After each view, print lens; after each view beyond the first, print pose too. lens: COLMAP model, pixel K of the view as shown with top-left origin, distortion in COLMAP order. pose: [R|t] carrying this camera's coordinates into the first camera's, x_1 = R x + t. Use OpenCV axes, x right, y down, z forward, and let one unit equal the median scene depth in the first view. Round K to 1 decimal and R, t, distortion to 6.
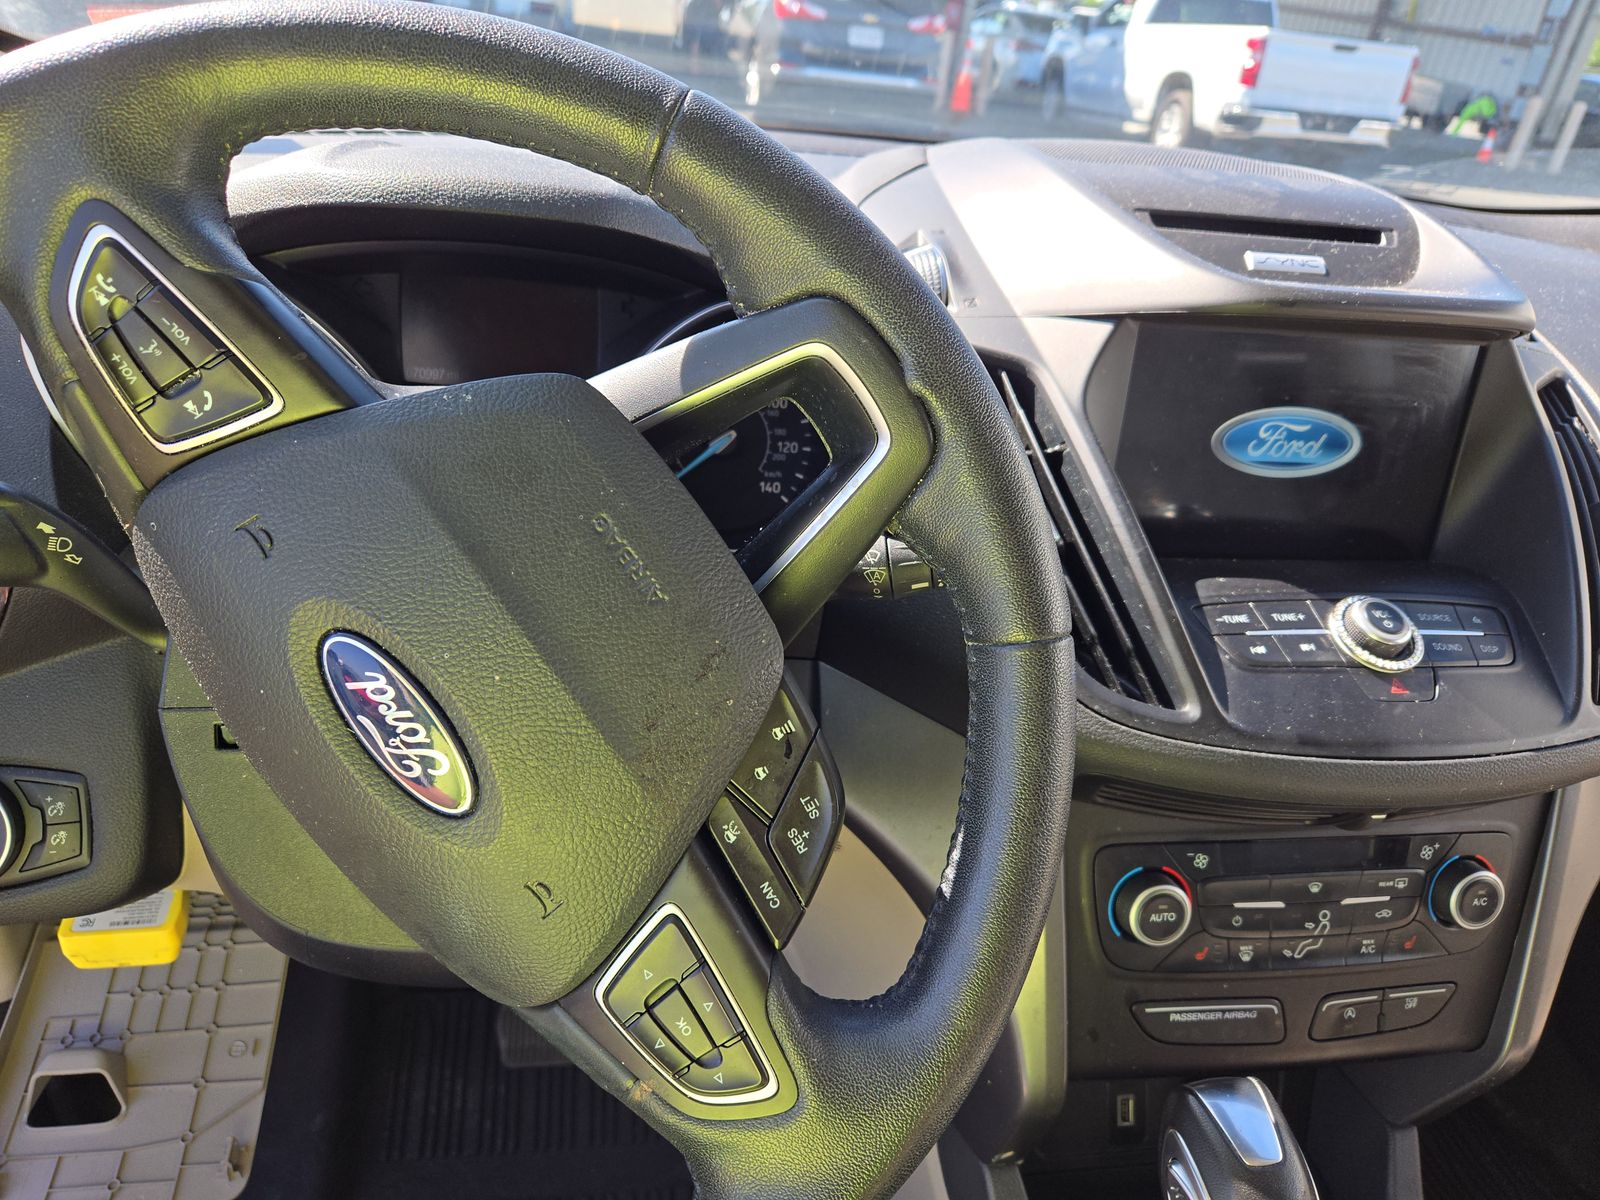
lens RADIAL K [[1062.5, 0, 802.8], [0, 1062.5, 589.5], [0, 0, 1]] dist [0.057189, -0.051468]
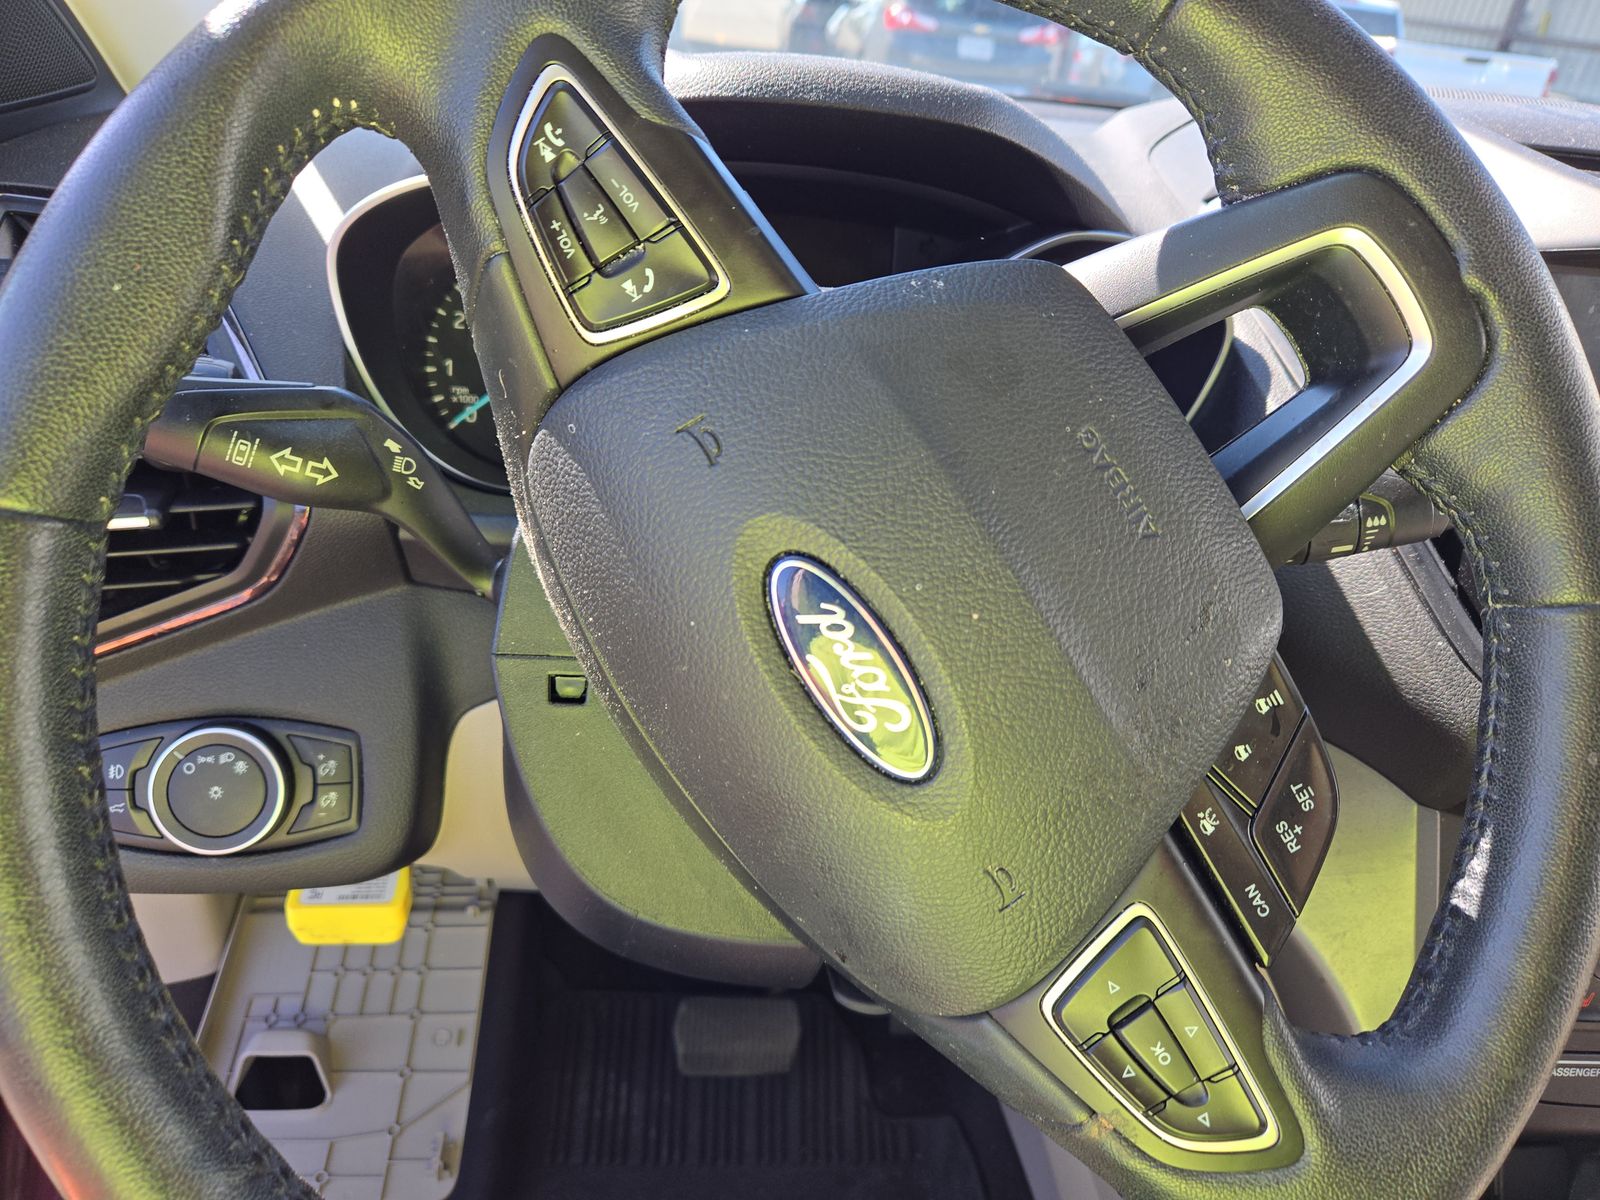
lens RADIAL K [[1062.5, 0, 802.8], [0, 1062.5, 589.5], [0, 0, 1]] dist [0.057189, -0.051468]
pose [[0.997295, 0.033466, -0.065448, -0.336634], [-0.034424, 0.999315, -0.013564, 0.071164], [0.064949, 0.015780, 0.997764, 0.150074]]
